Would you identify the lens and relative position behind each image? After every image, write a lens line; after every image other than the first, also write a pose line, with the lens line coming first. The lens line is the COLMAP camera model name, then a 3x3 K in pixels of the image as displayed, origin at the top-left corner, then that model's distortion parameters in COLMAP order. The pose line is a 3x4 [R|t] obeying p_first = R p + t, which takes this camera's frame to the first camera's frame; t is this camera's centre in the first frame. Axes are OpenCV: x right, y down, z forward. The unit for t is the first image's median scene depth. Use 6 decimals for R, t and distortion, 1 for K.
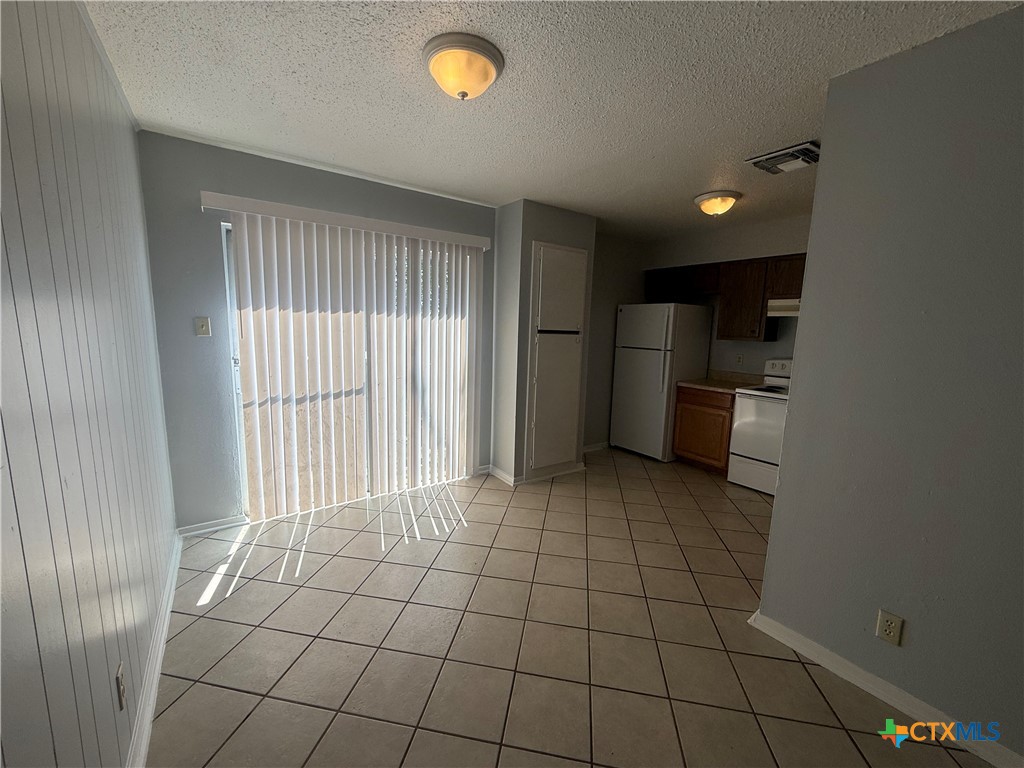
lens RADIAL K [[409.7, 0, 513.4], [0, 409.7, 385.4], [0, 0, 1]] dist [0.001353, -0.000084]
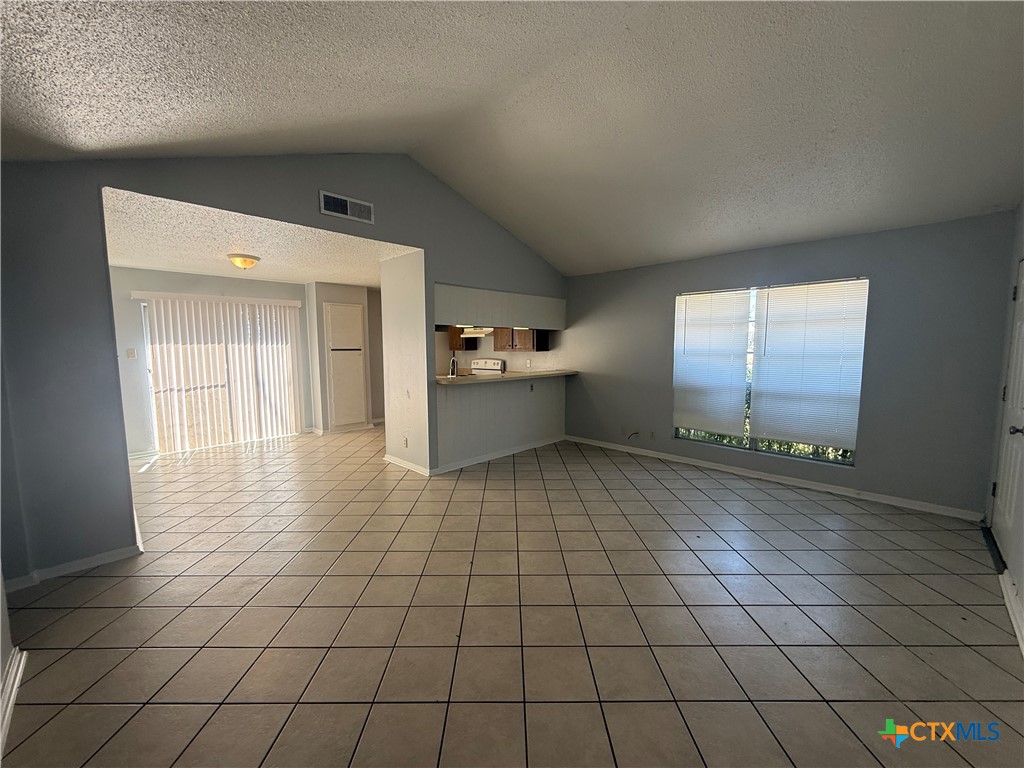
lens RADIAL K [[409.7, 0, 512.3], [0, 409.7, 383.9], [0, 0, 1]] dist [0.001353, -0.000084]
pose [[0.981750, -0.055801, 0.181806, 0.537073], [0.065239, 0.996793, -0.046350, 0.166947], [-0.178636, 0.057364, 0.982242, -0.994300]]
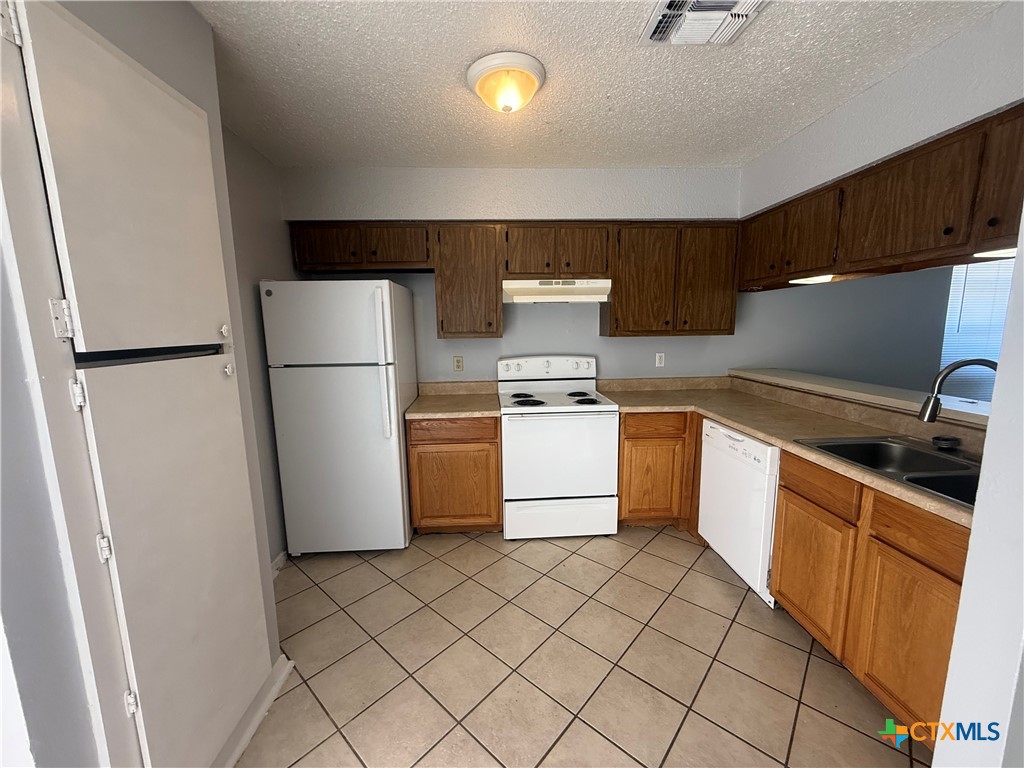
lens RADIAL K [[409.7, 0, 511.1], [0, 409.7, 385.7], [0, 0, 1]] dist [0.001353, -0.000084]
pose [[0.543728, -0.165694, 0.822743, -0.002437], [0.154444, 0.983330, 0.095968, -0.101286], [-0.824929, 0.074887, 0.560254, 0.657720]]
